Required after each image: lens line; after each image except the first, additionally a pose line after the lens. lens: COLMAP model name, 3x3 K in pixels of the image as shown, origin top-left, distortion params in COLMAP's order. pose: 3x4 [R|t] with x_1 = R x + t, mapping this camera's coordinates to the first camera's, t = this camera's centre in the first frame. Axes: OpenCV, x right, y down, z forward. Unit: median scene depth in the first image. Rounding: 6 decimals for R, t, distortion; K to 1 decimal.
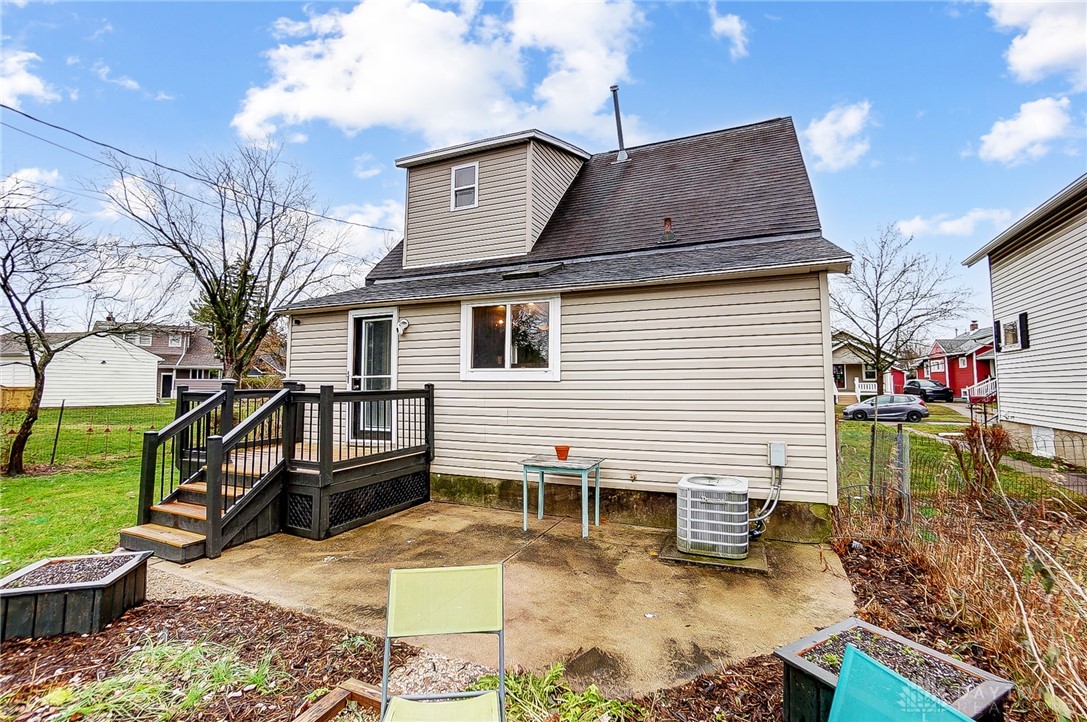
lens RADIAL K [[482.3, 0, 550.0], [0, 482.3, 352.9], [0, 0, 1]] dist [-0.046688, 0.008595]
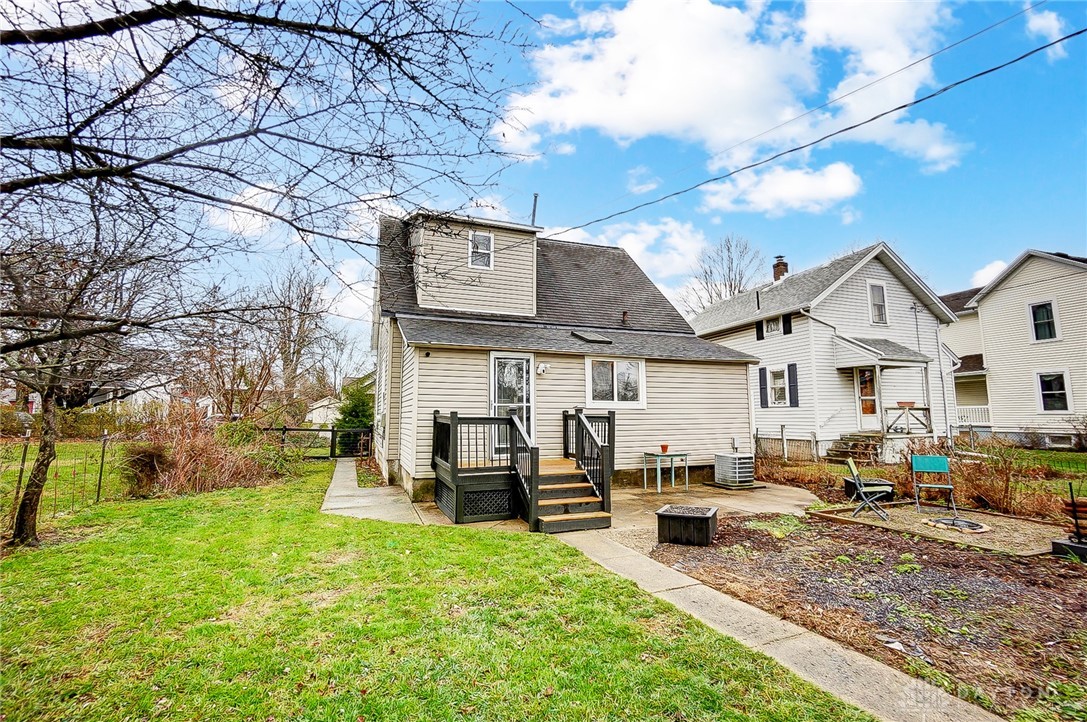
lens RADIAL K [[482.3, 0, 547.0], [0, 482.3, 356.0], [0, 0, 1]] dist [-0.046688, 0.008595]
pose [[0.713823, 0.085382, 0.695102, -1.298801], [-0.046150, 0.996118, -0.074963, 0.012767], [-0.698804, 0.021432, 0.714992, -0.002170]]
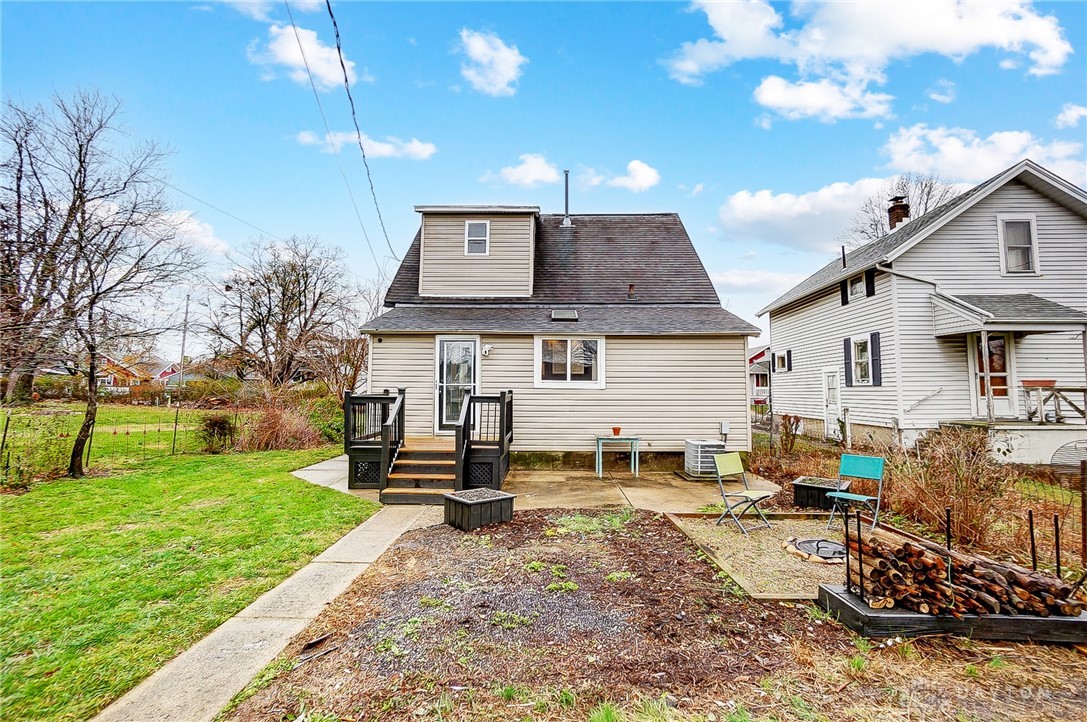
lens RADIAL K [[482.3, 0, 548.3], [0, 482.3, 351.2], [0, 0, 1]] dist [-0.046688, 0.008595]
pose [[0.920949, 0.037772, 0.387849, -0.710898], [-0.032378, 0.999267, -0.020434, -0.027903], [-0.388336, 0.006261, 0.921497, -0.395199]]
